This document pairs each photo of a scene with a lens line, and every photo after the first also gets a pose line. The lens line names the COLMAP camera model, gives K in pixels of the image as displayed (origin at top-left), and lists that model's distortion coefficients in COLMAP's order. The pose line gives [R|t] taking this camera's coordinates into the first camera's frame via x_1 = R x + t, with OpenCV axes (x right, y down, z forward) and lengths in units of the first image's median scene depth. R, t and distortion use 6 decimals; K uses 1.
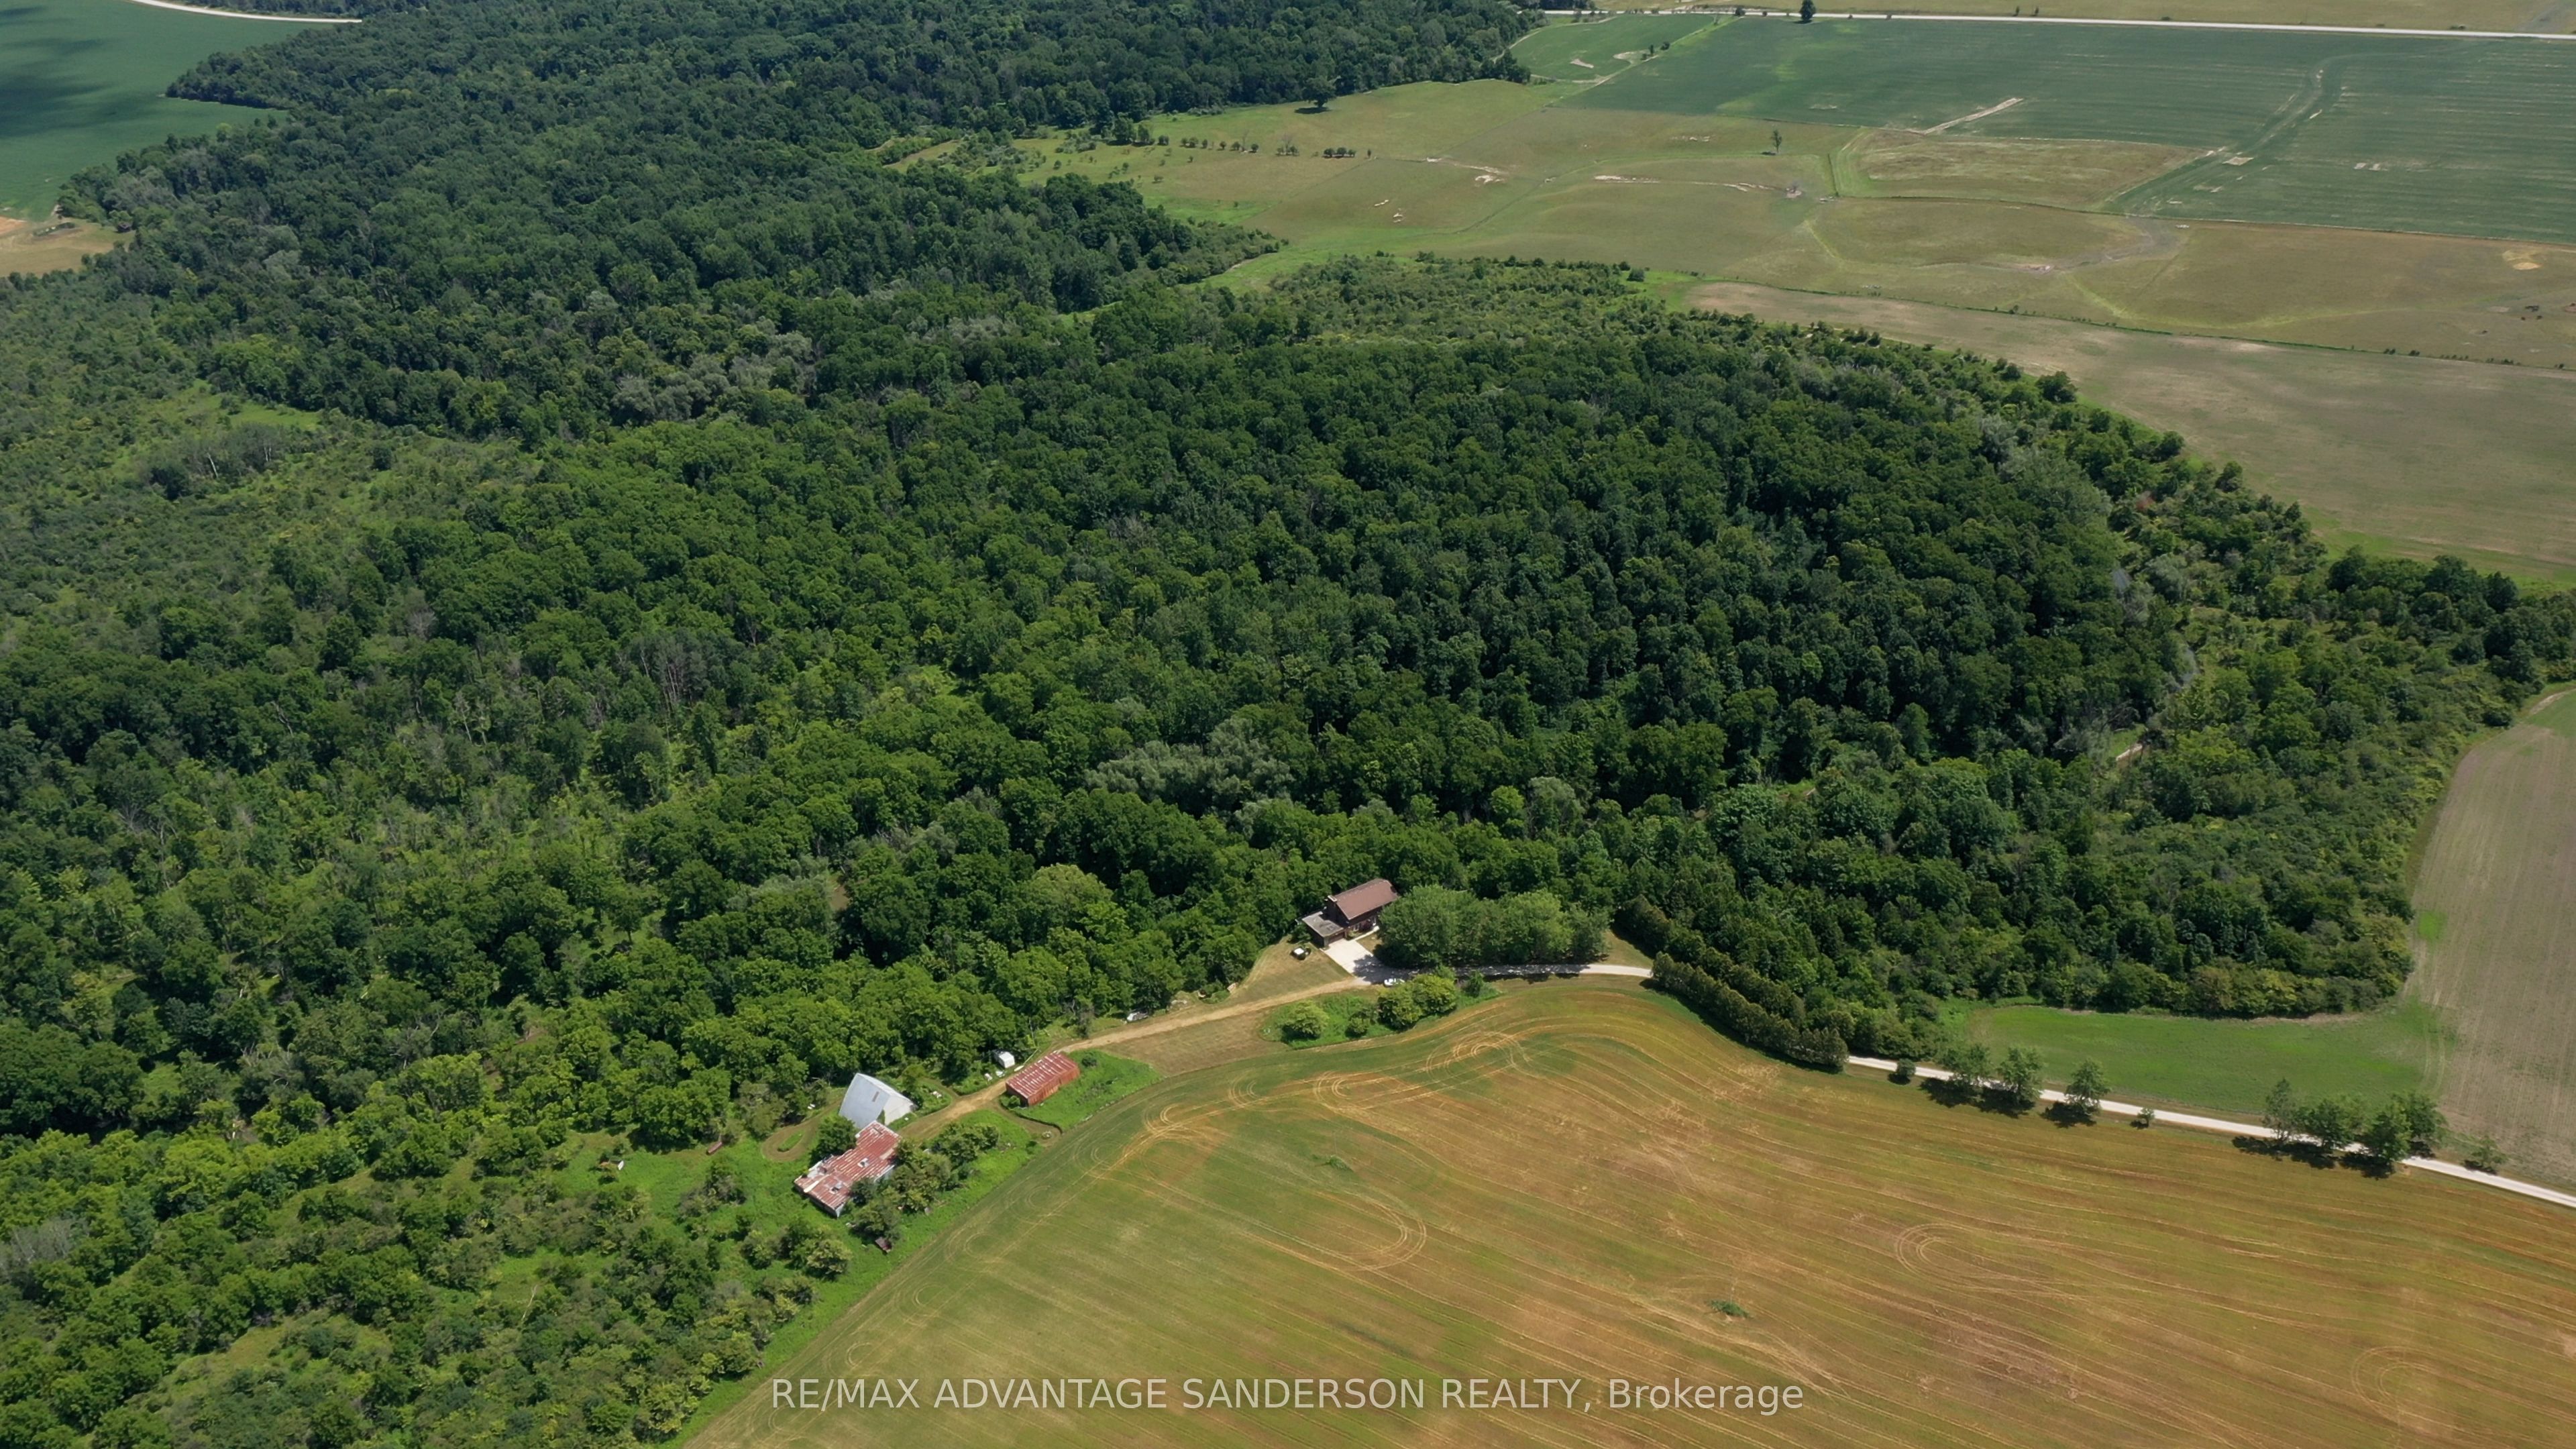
lens RADIAL K [[2063.5, 0, 1300.3], [0, 2063.5, 729.6], [0, 0, 1]] dist [0.005880, 0.001238]
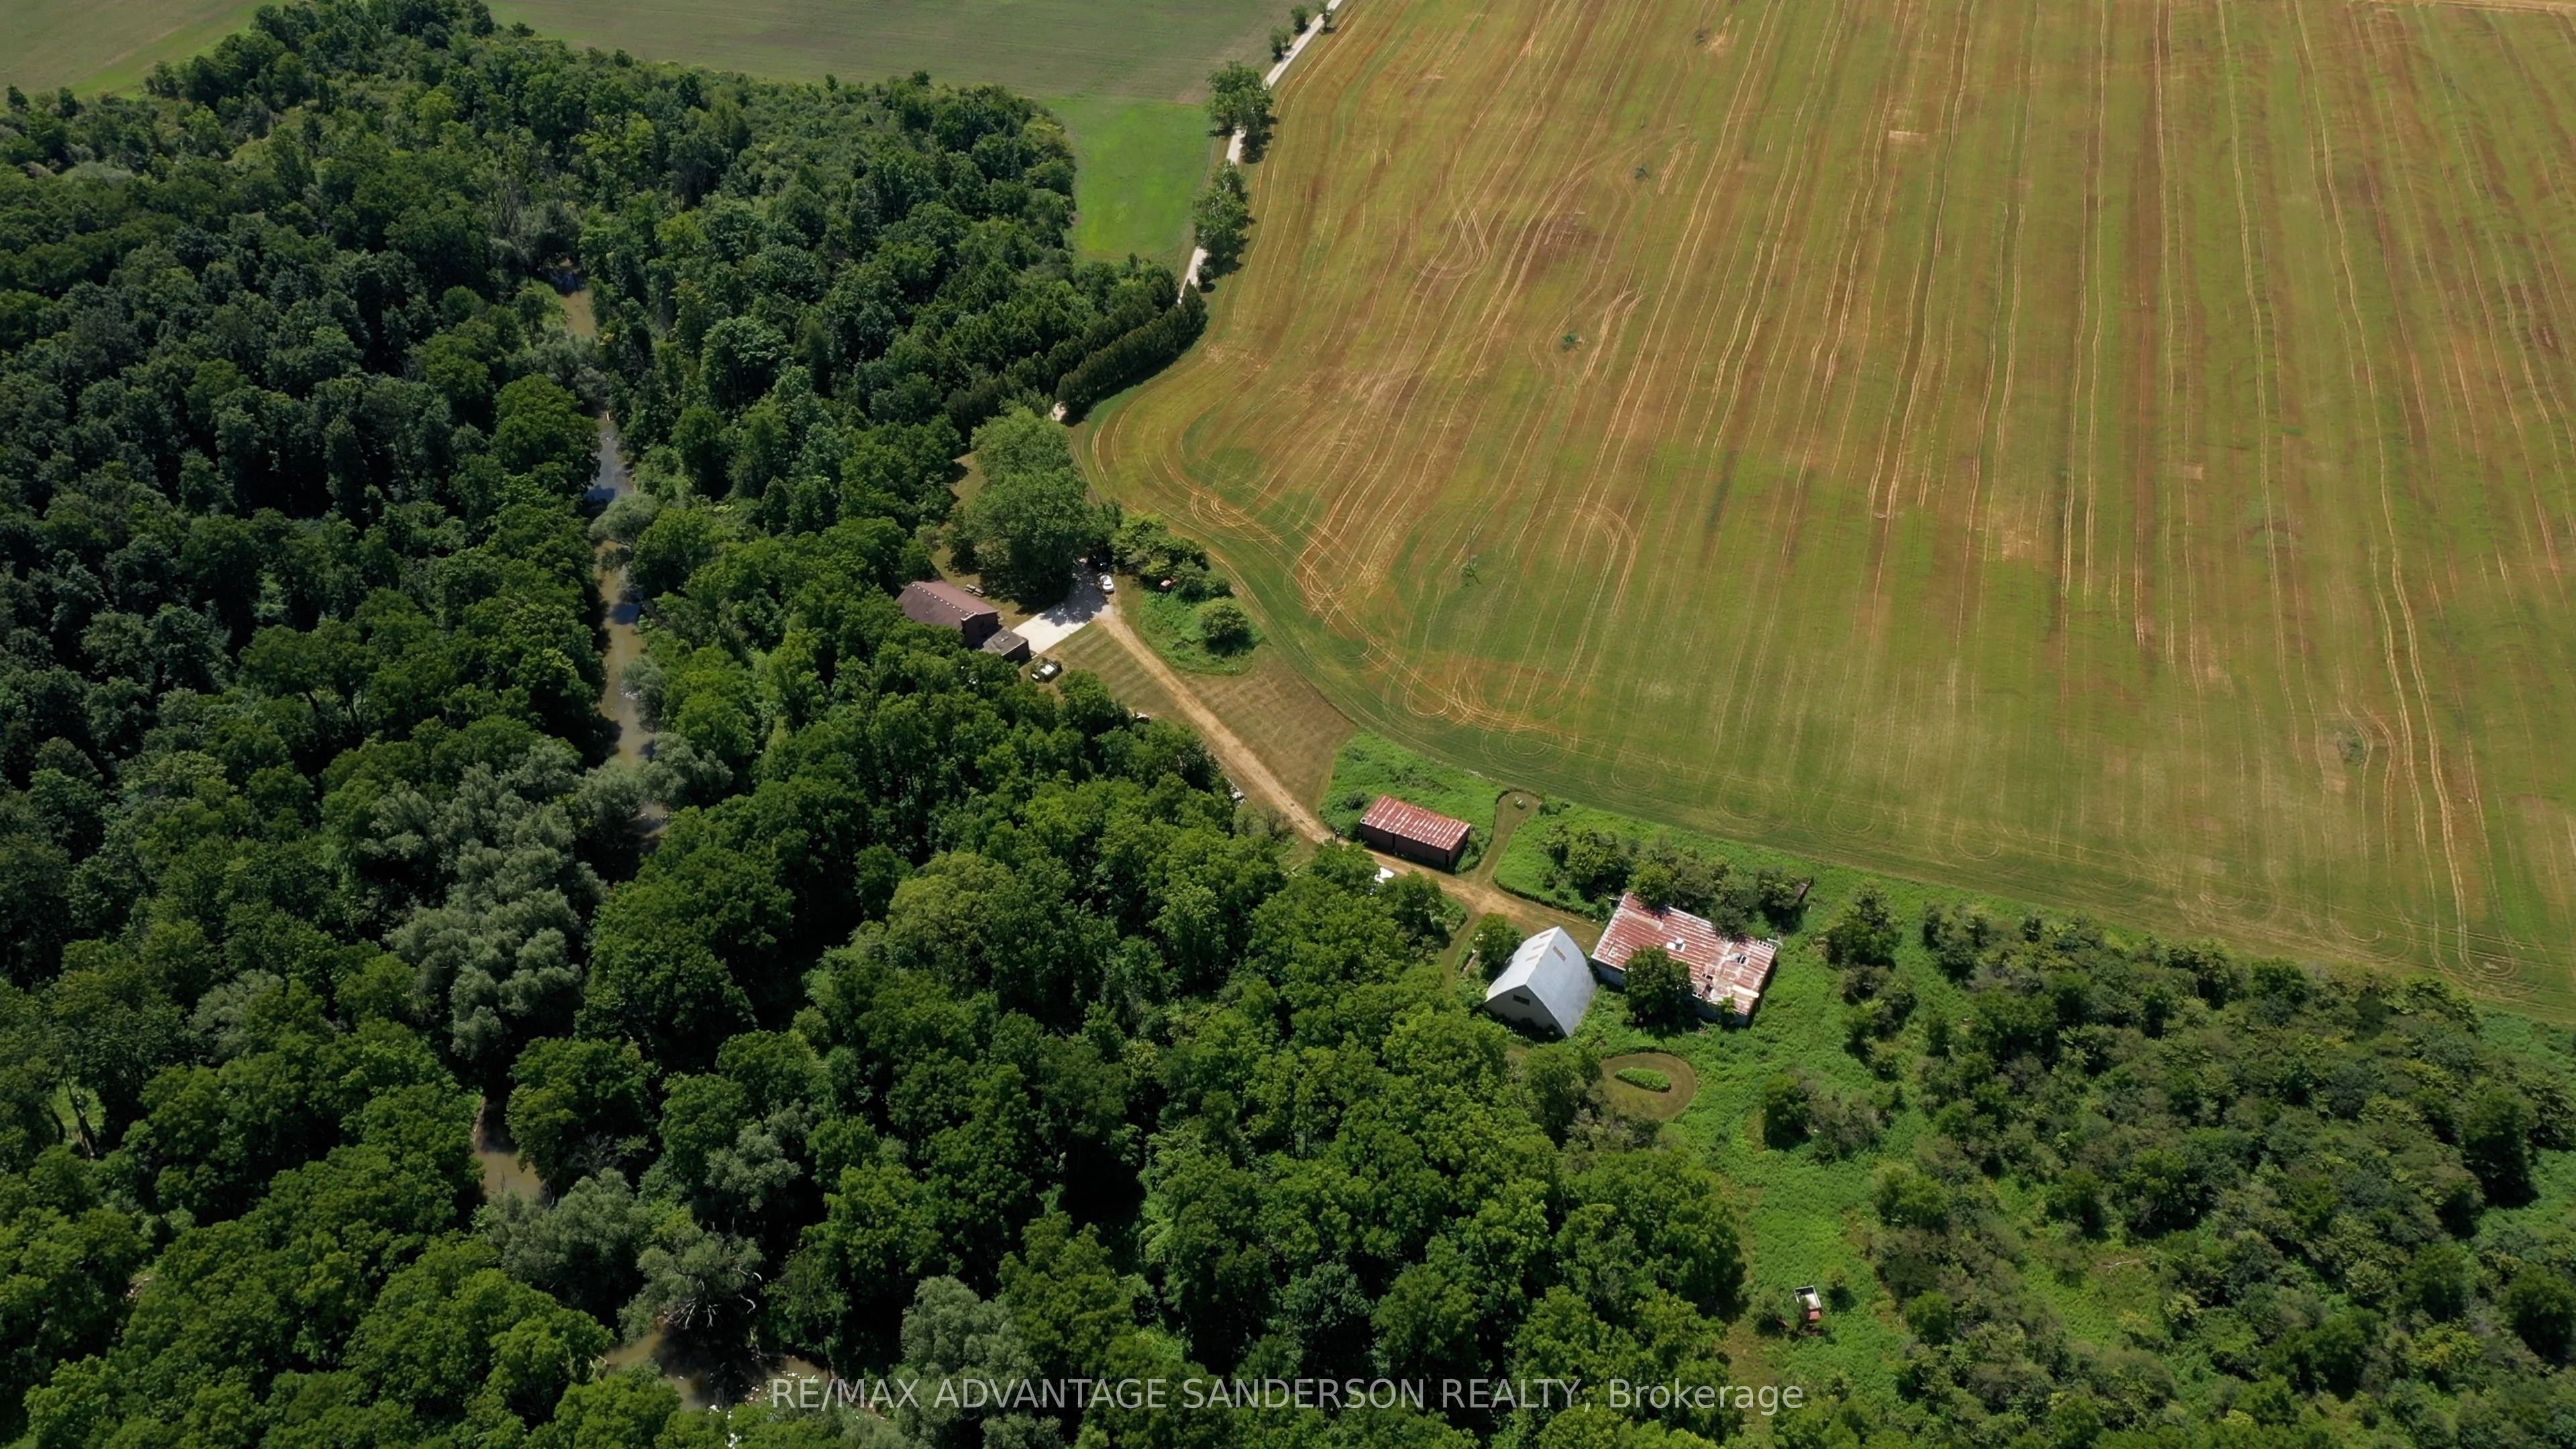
lens RADIAL K [[2139.2, 0, 1280.9], [0, 2139.2, 676.8], [0, 0, 1]] dist [0.001829, -0.007510]
pose [[-0.267457, -0.517322, 0.812923, -0.624093], [0.494315, 0.650521, 0.576607, -0.273457], [-0.827115, 0.556058, 0.081734, 0.908969]]
